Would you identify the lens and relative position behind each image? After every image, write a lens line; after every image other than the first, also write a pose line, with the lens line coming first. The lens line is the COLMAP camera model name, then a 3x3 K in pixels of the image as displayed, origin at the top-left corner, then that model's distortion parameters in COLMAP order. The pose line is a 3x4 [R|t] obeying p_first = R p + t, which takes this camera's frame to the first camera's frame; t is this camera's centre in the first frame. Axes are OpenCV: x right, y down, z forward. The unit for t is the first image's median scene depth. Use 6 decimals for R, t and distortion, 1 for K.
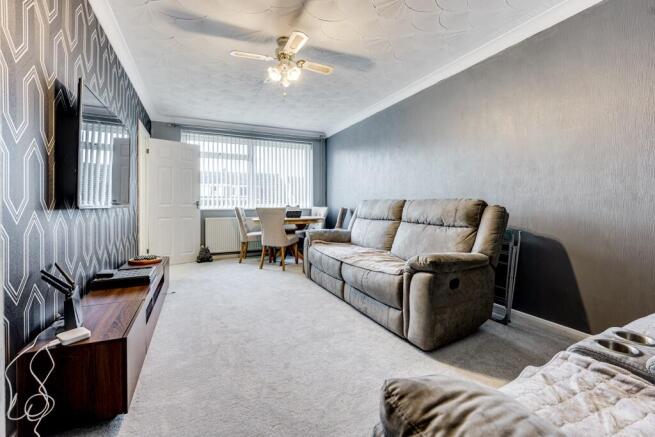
lens RADIAL K [[279.3, 0, 330.1], [0, 279.3, 207.6], [0, 0, 1]] dist [-0.005624, -0.000194]
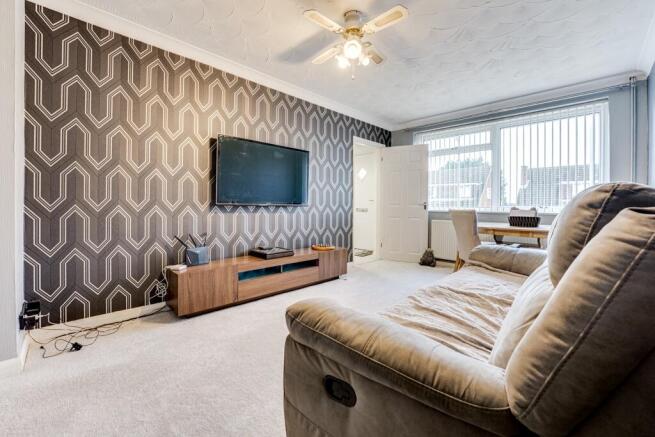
lens RADIAL K [[279.3, 0, 330.1], [0, 279.3, 207.6], [0, 0, 1]] dist [-0.005624, -0.000194]
pose [[0.340089, 0.015264, -0.940269, 0.329106], [-0.016649, 0.999809, 0.010208, -0.008211], [0.940246, 0.012183, 0.340278, 0.350334]]
